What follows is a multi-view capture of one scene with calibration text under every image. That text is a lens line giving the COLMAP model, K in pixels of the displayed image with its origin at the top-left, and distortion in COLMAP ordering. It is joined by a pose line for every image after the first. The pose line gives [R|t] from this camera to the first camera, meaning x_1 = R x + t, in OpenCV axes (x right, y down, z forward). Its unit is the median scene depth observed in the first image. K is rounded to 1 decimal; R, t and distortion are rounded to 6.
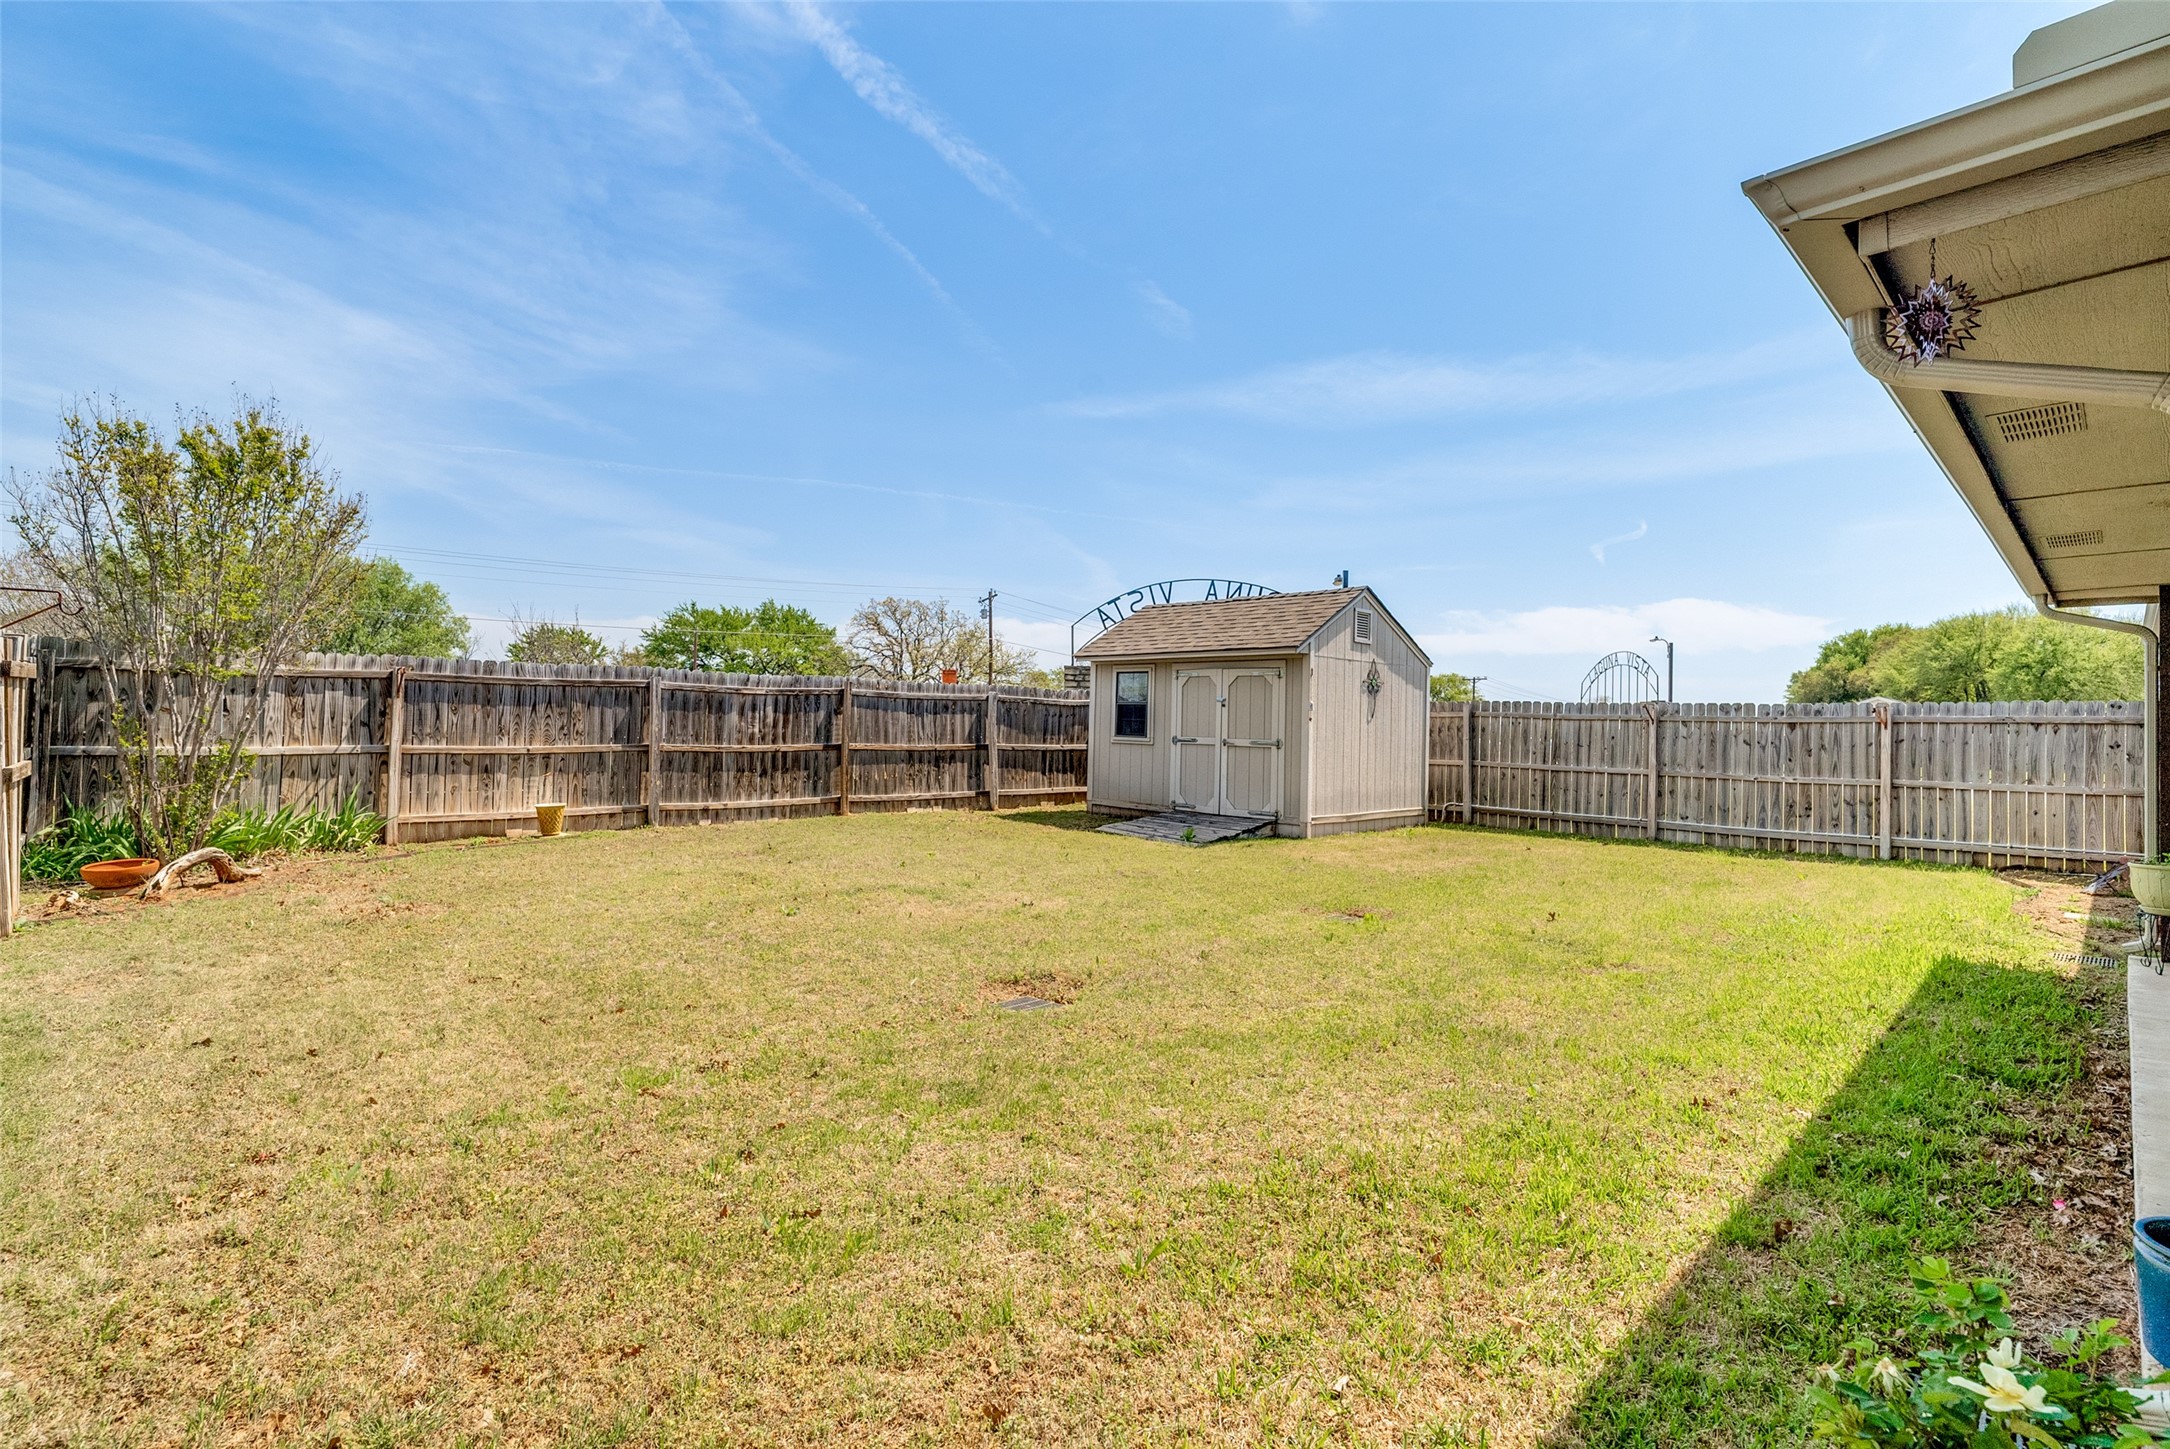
lens RADIAL K [[1026.7, 0, 1085.3], [0, 1026.7, 714.4], [0, 0, 1]] dist [-0.016356, 0.007834]
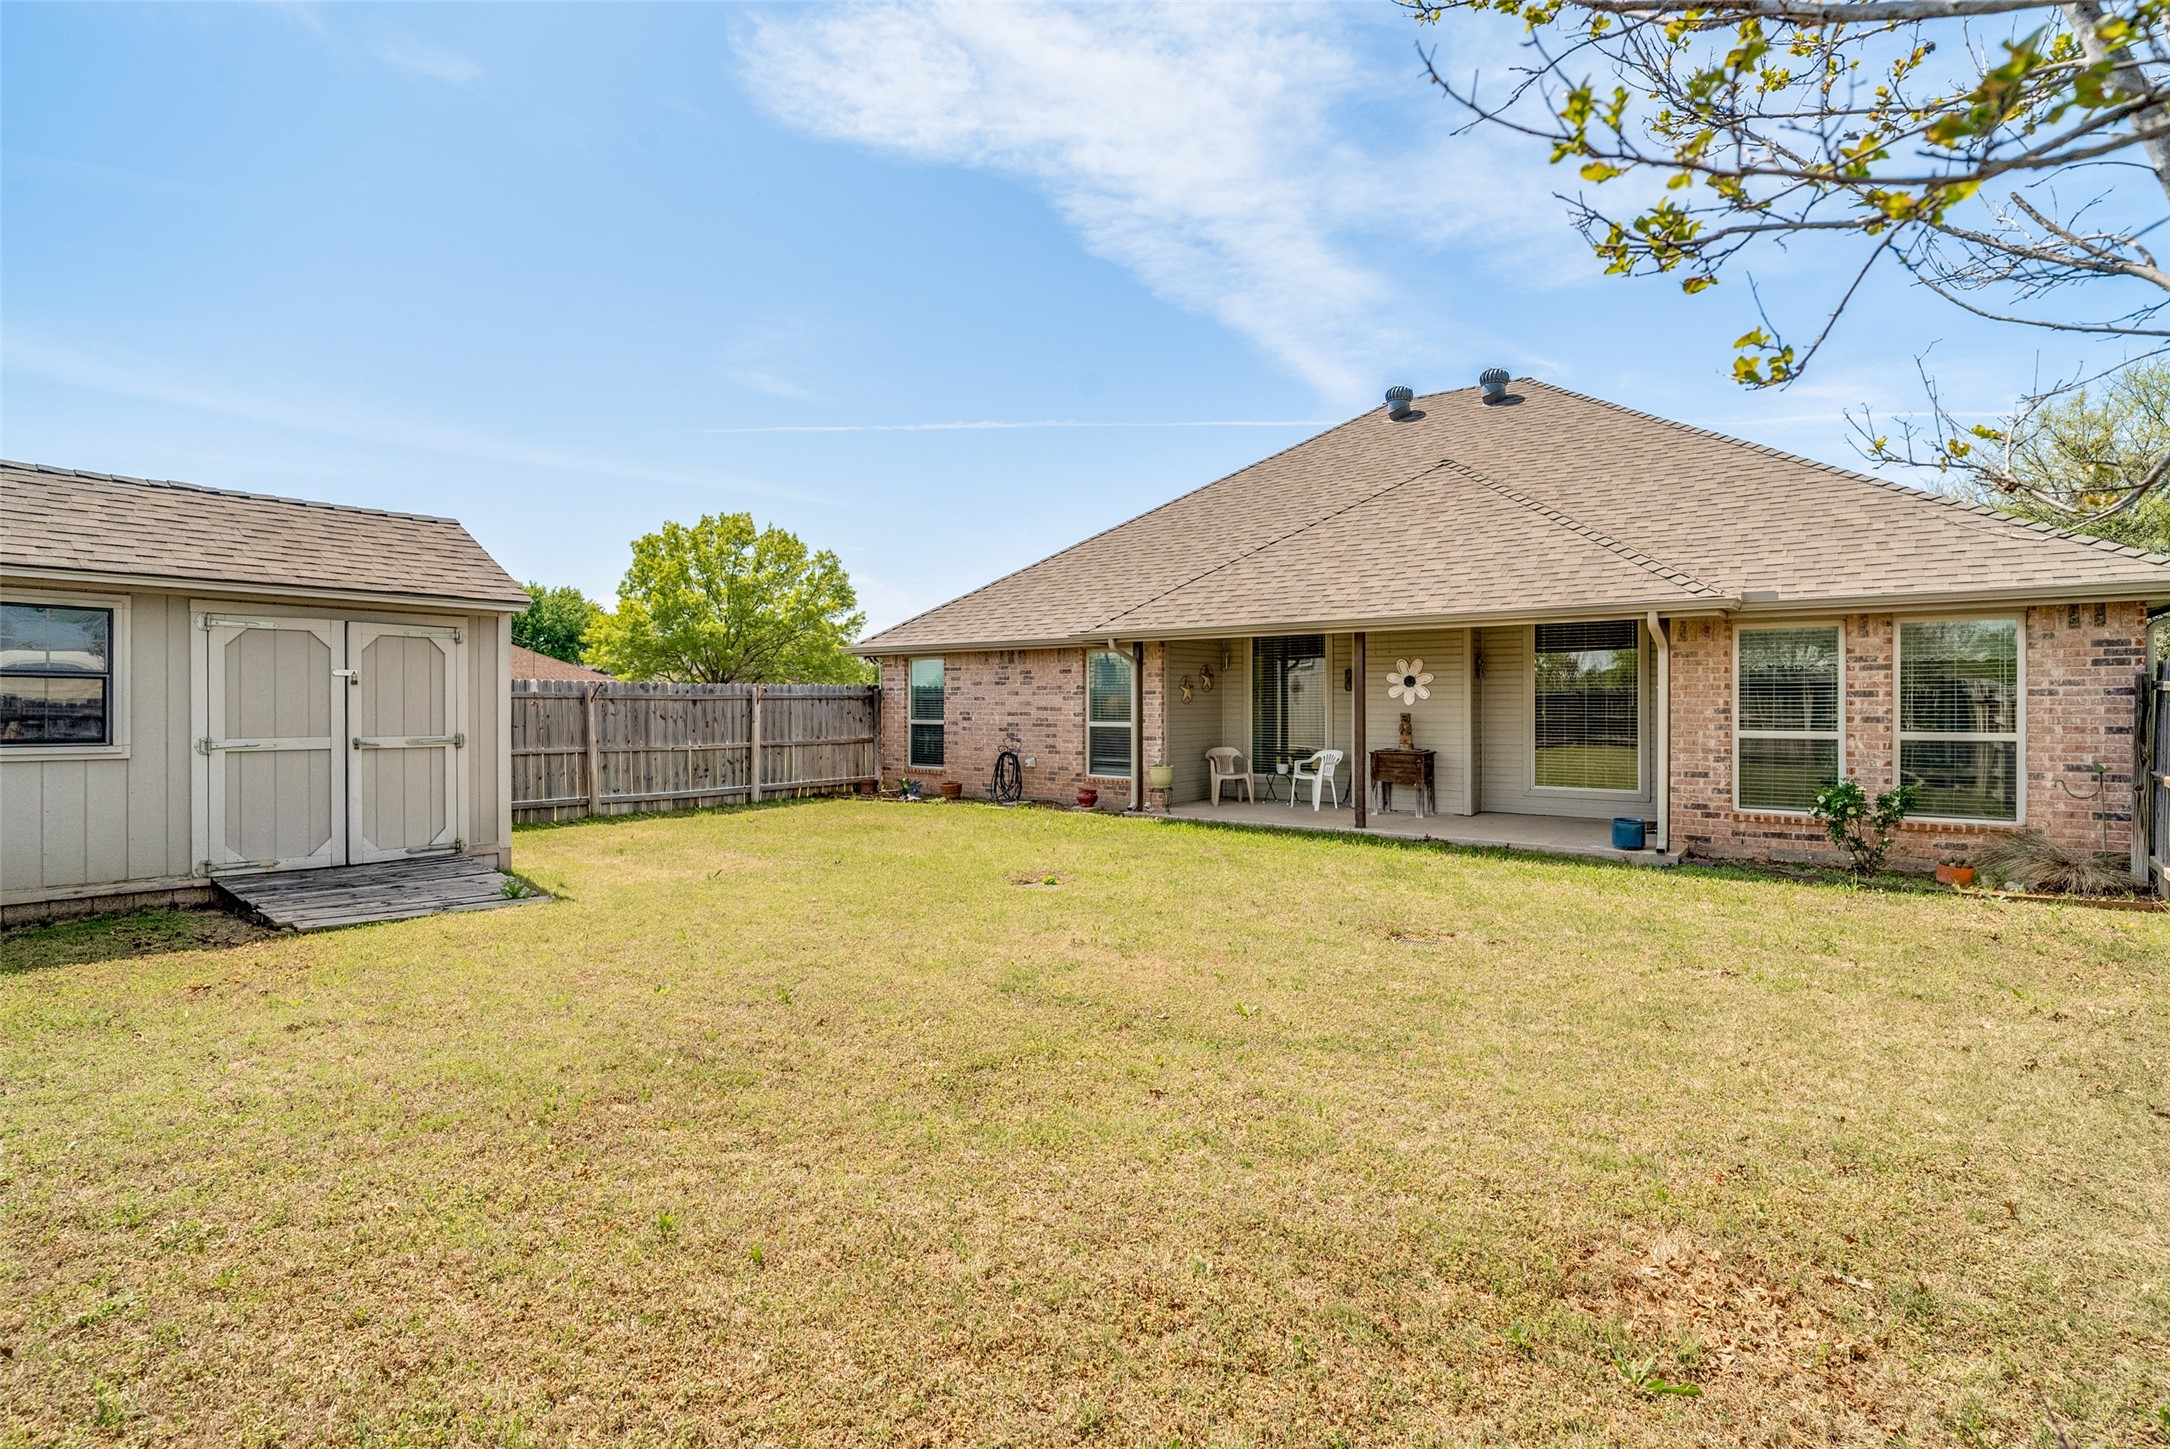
lens RADIAL K [[1026.7, 0, 1087.6], [0, 1026.7, 712.7], [0, 0, 1]] dist [-0.016356, 0.007834]
pose [[-0.127578, -0.026979, 0.991462, -0.527109], [-0.008103, 0.999625, 0.026158, -0.010649], [-0.991795, -0.004696, -0.127748, 0.670586]]
